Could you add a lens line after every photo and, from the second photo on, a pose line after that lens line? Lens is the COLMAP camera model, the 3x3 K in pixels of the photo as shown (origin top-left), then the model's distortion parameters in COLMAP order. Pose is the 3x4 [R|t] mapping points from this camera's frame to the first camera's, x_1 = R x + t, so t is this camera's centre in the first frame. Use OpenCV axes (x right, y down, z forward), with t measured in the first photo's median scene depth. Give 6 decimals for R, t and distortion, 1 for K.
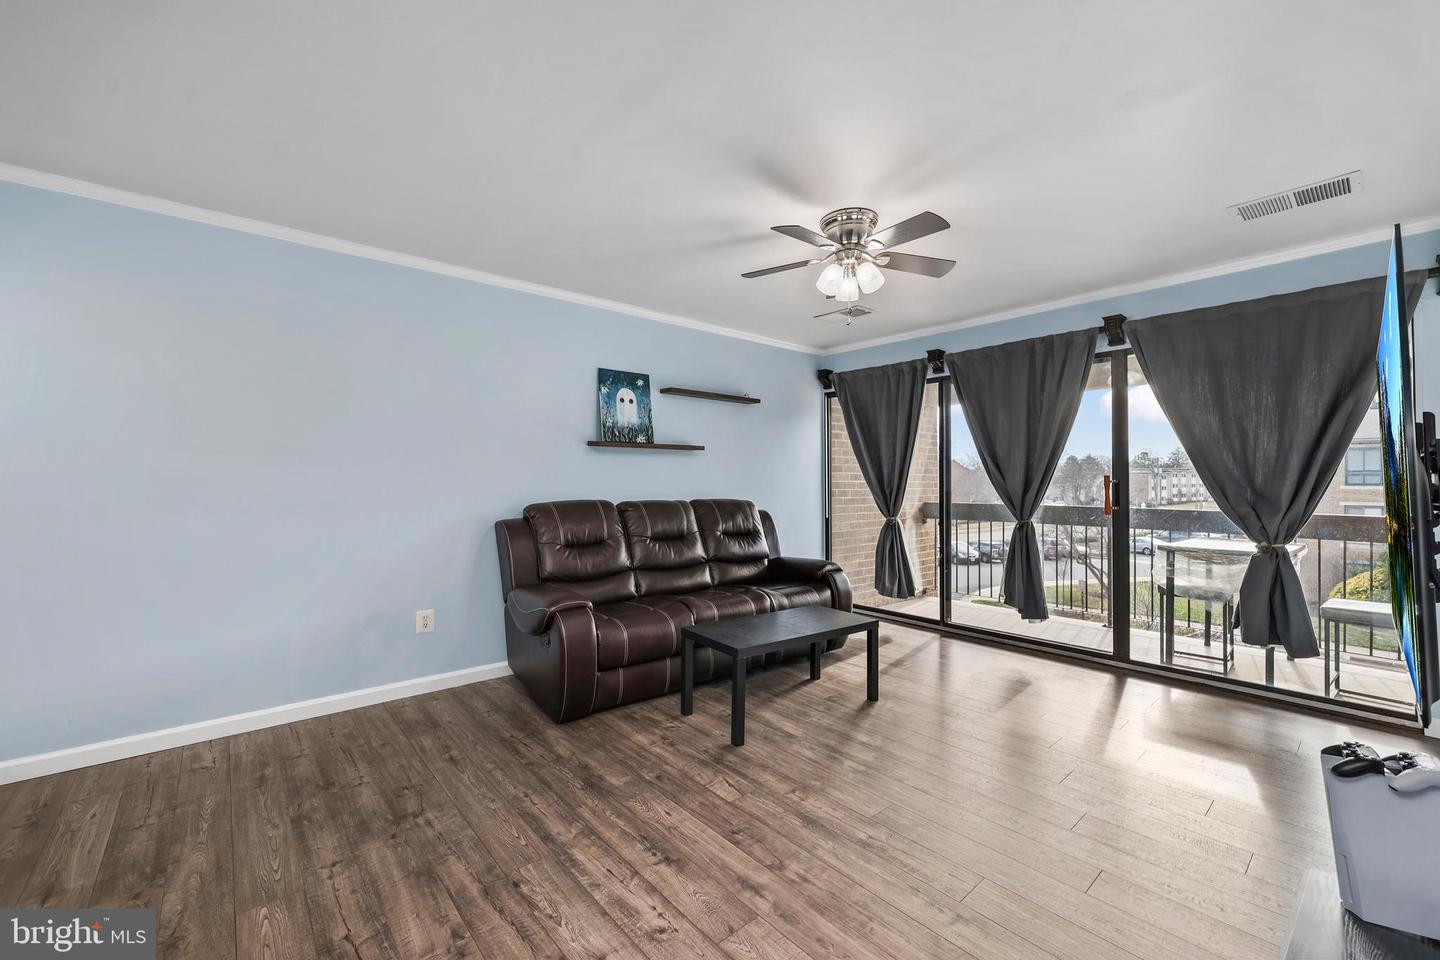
lens RADIAL K [[588.3, 0, 725.5], [0, 588.3, 476.5], [0, 0, 1]] dist [0.001011, 0.000287]
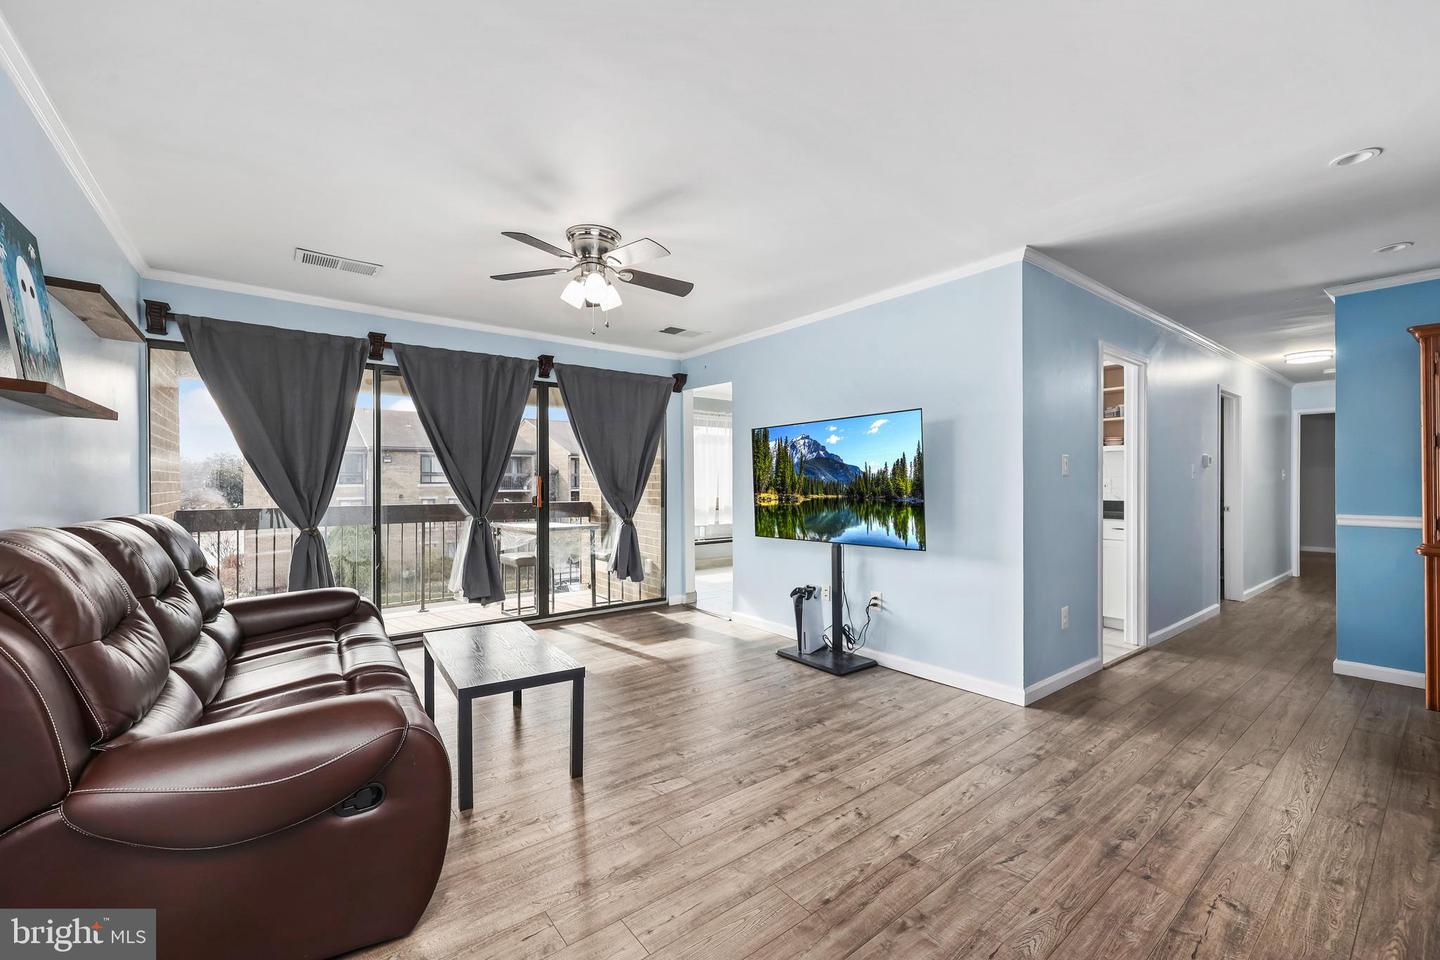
lens RADIAL K [[588.3, 0, 727.8], [0, 588.3, 483.4], [0, 0, 1]] dist [0.001011, 0.000287]
pose [[0.039762, -0.004006, 0.999201, -1.137320], [-0.005933, 0.999973, 0.004246, 0.008537], [-0.999192, -0.006097, 0.039737, 0.973141]]
